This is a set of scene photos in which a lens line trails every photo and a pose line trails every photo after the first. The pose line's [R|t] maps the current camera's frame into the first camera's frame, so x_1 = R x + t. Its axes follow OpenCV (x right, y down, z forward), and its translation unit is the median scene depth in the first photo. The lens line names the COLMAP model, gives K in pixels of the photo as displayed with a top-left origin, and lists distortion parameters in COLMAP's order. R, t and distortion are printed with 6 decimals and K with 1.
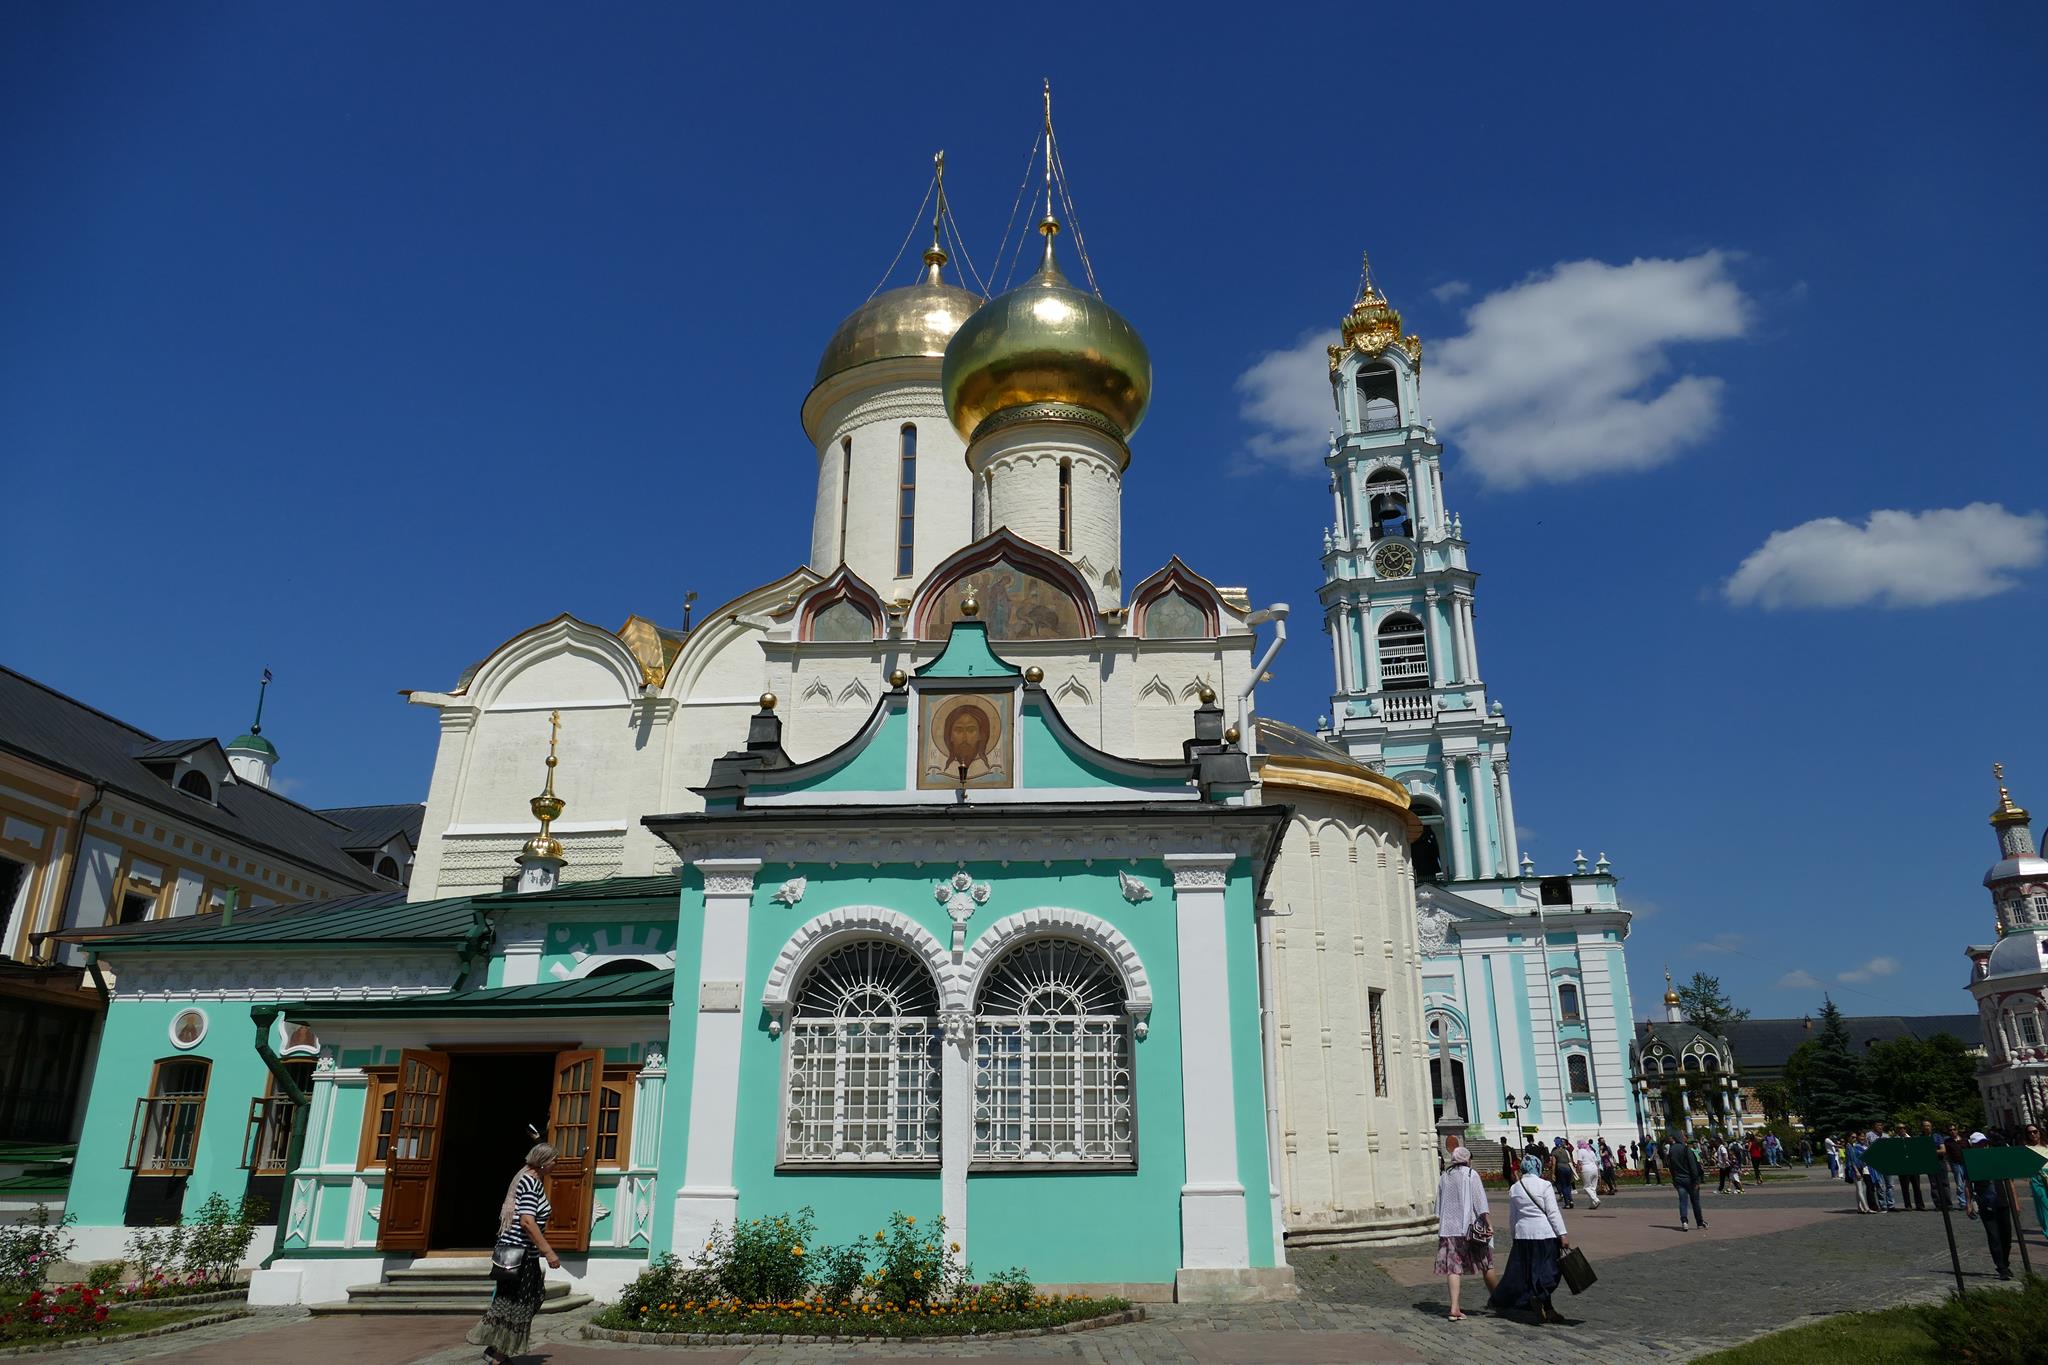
lens RADIAL K [[1474.8, 0, 1024.0], [0, 1474.8, 682.5], [0, 0, 1]] dist [-0.004563, 0.002126]
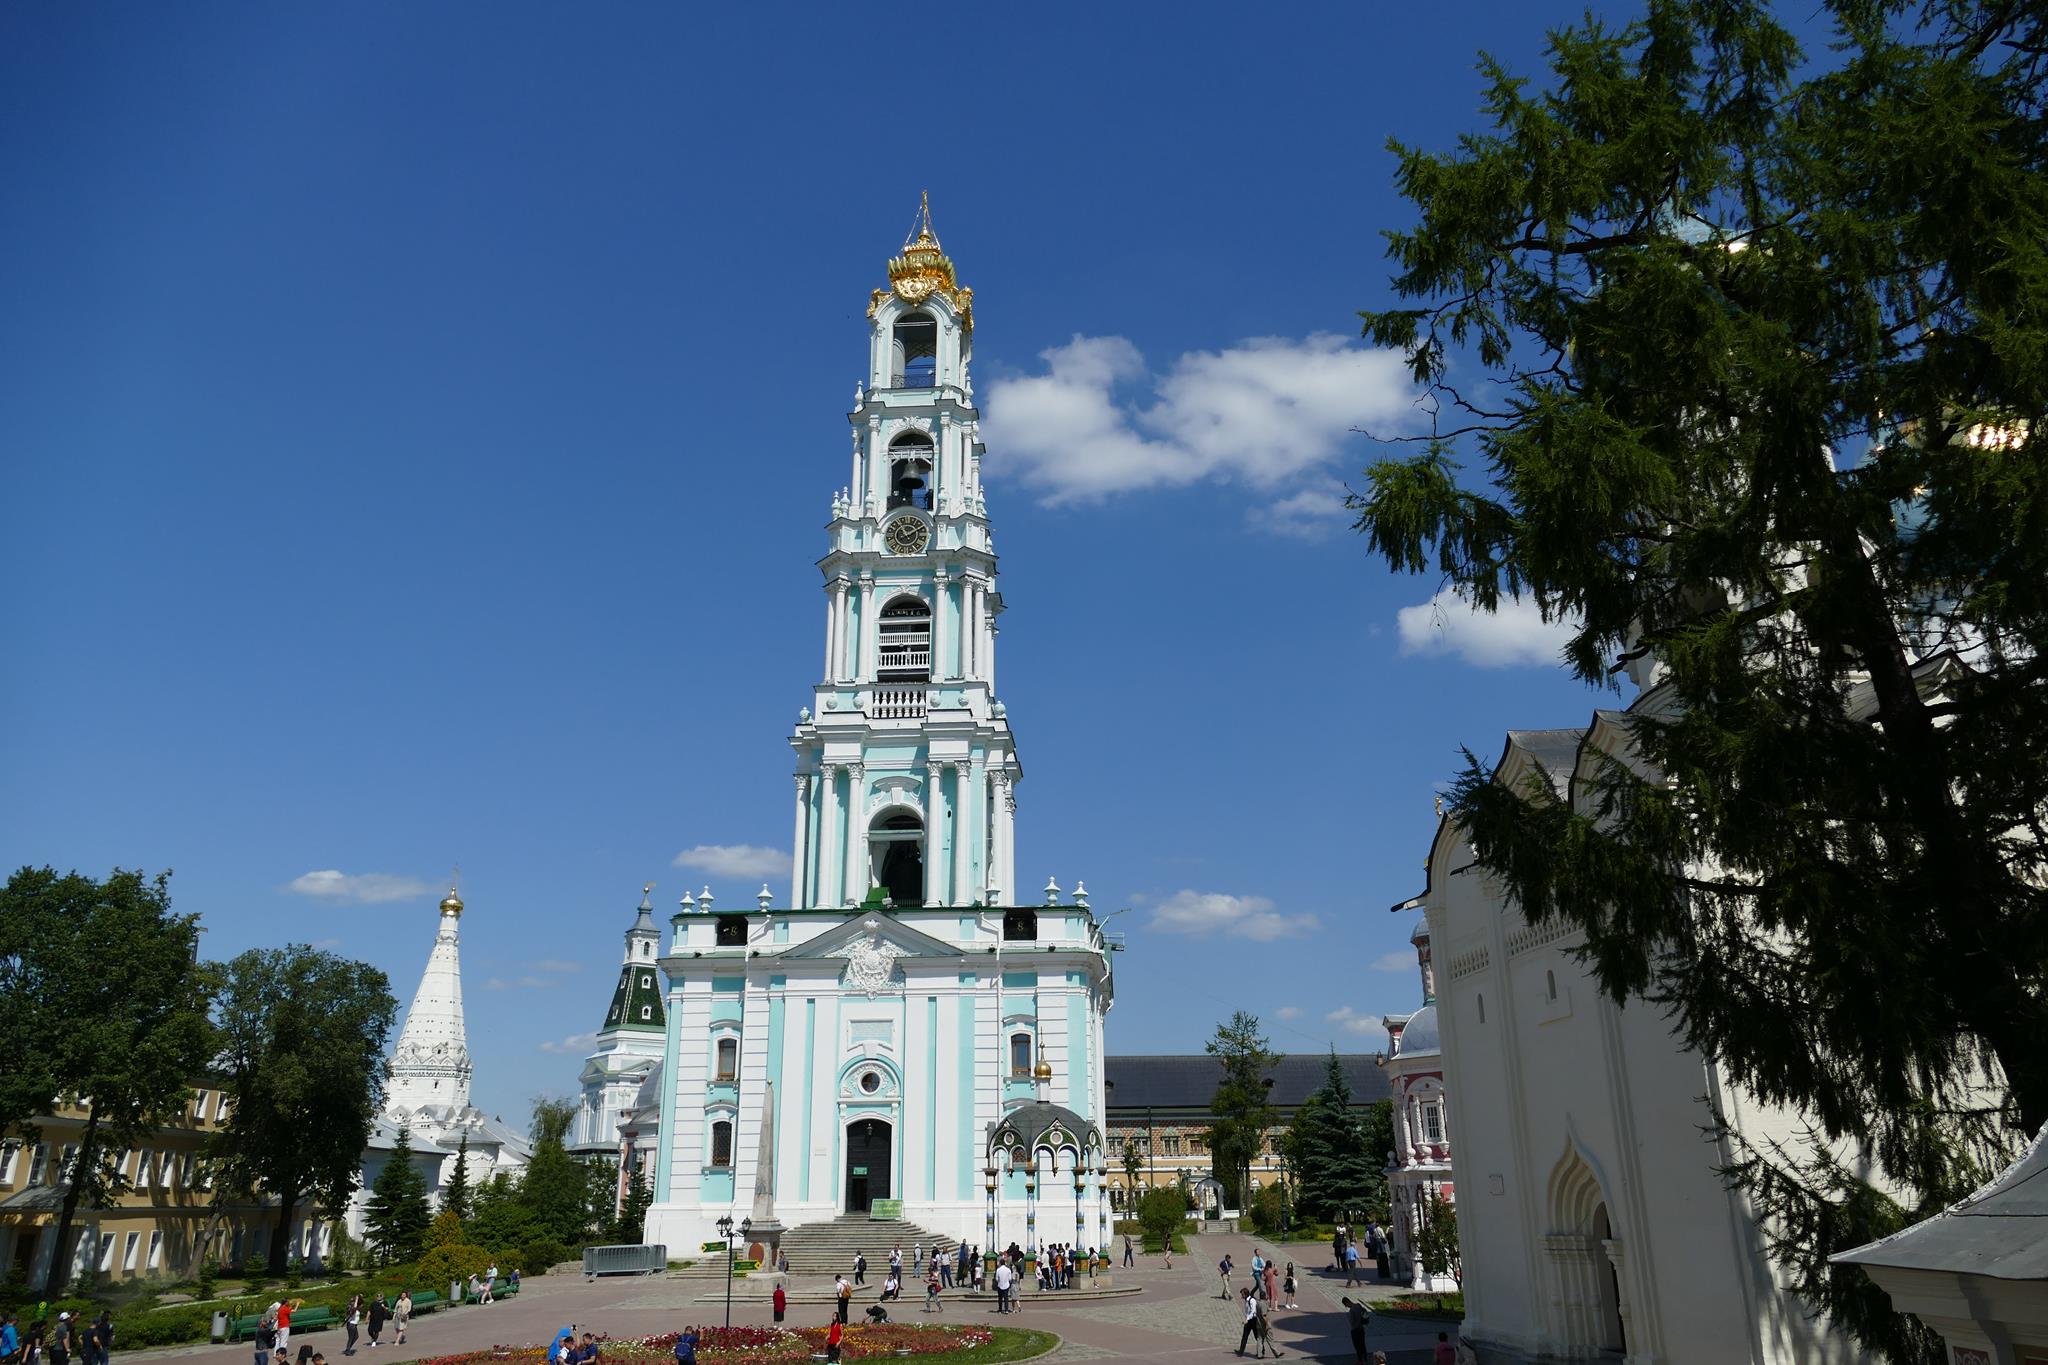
lens RADIAL K [[1474.8, 0, 1024.0], [0, 1474.8, 682.5], [0, 0, 1]] dist [-0.004563, 0.002126]
pose [[0.981632, 0.061003, 0.180771, 0.173430], [-0.060841, 0.998127, -0.006450, 0.005846], [-0.180826, -0.004667, 0.983504, 0.136704]]
